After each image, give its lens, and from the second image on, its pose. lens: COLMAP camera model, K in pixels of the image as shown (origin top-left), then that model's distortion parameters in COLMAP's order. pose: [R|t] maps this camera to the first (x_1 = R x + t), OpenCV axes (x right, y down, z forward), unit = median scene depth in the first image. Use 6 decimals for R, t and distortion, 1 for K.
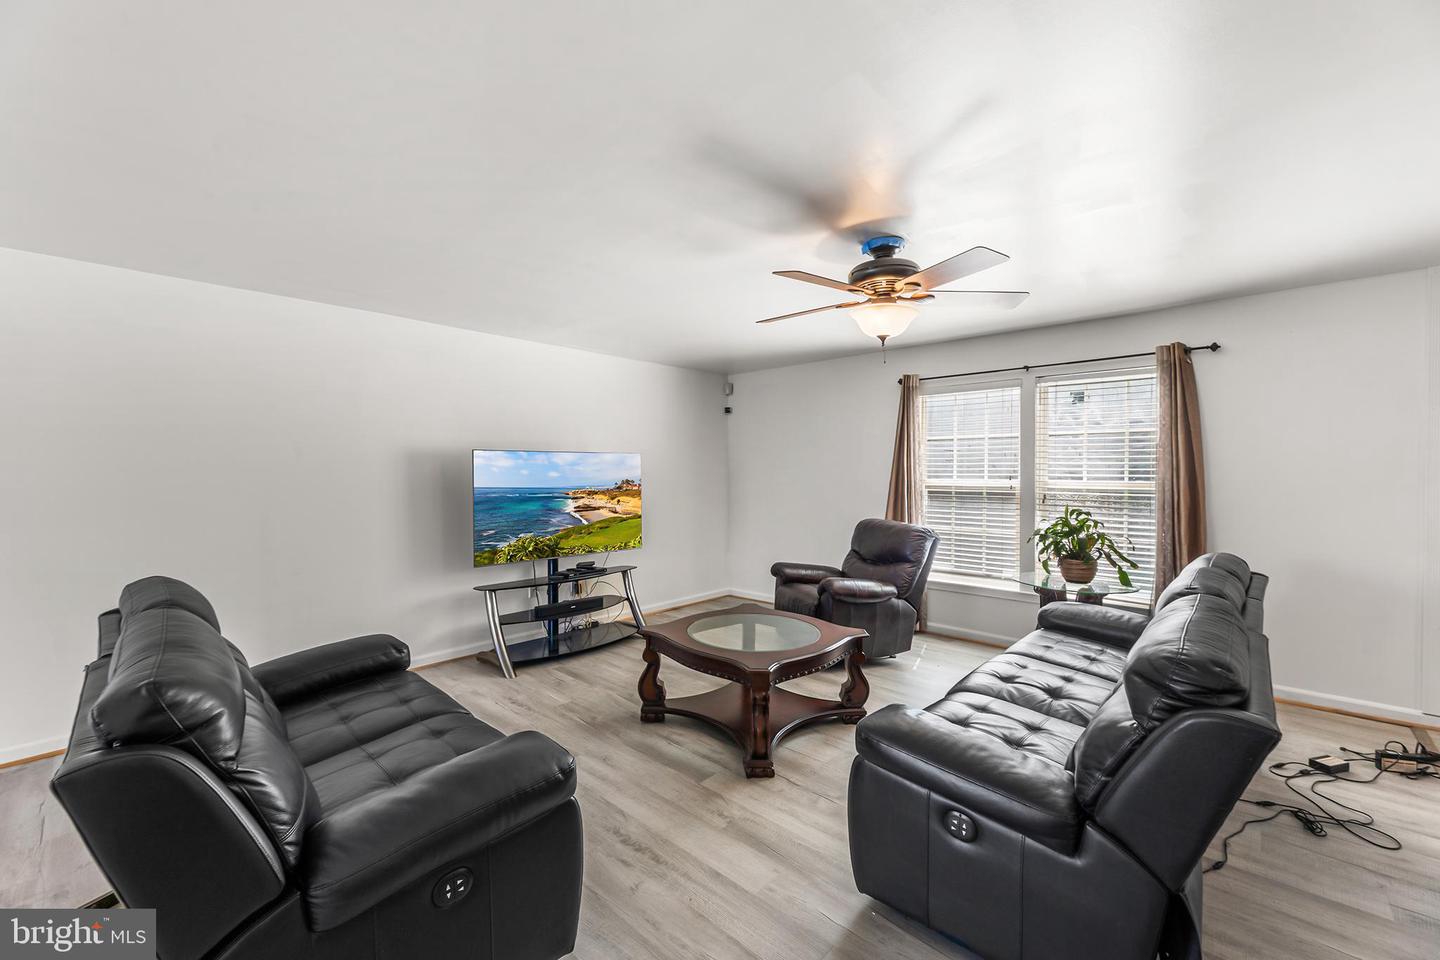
lens RADIAL K [[586.1, 0, 729.2], [0, 586.1, 471.5], [0, 0, 1]] dist [0.000379, 0.000018]
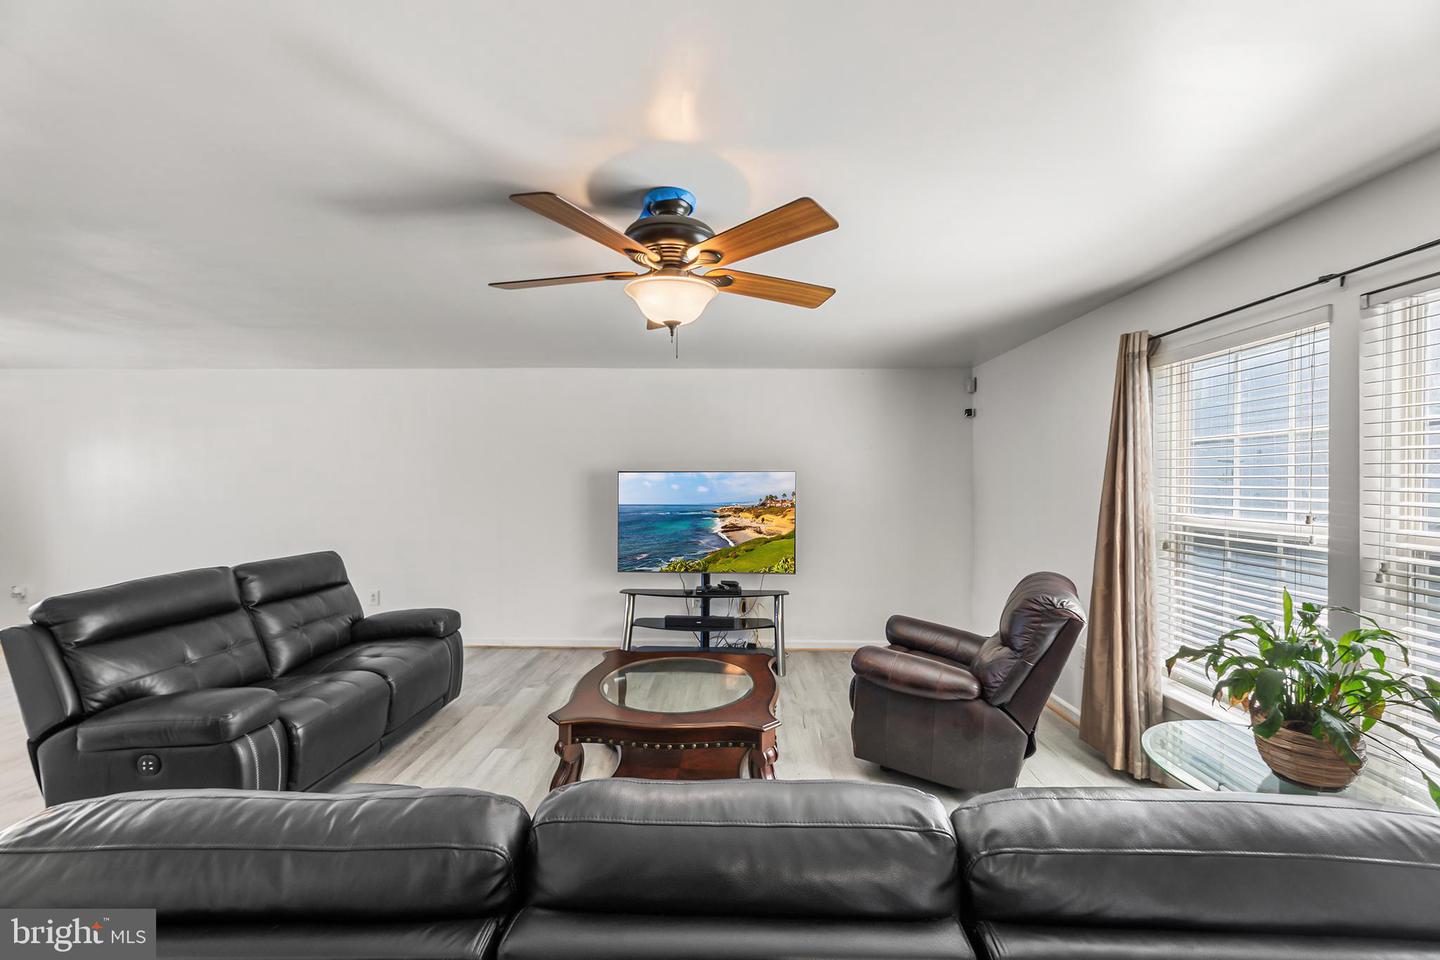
lens RADIAL K [[586.1, 0, 729.2], [0, 586.1, 471.5], [0, 0, 1]] dist [0.000379, 0.000018]
pose [[0.674354, -0.005859, -0.738385, 0.493010], [-0.003732, 0.999929, -0.011343, -0.020526], [0.738398, 0.010405, 0.674285, 0.318682]]
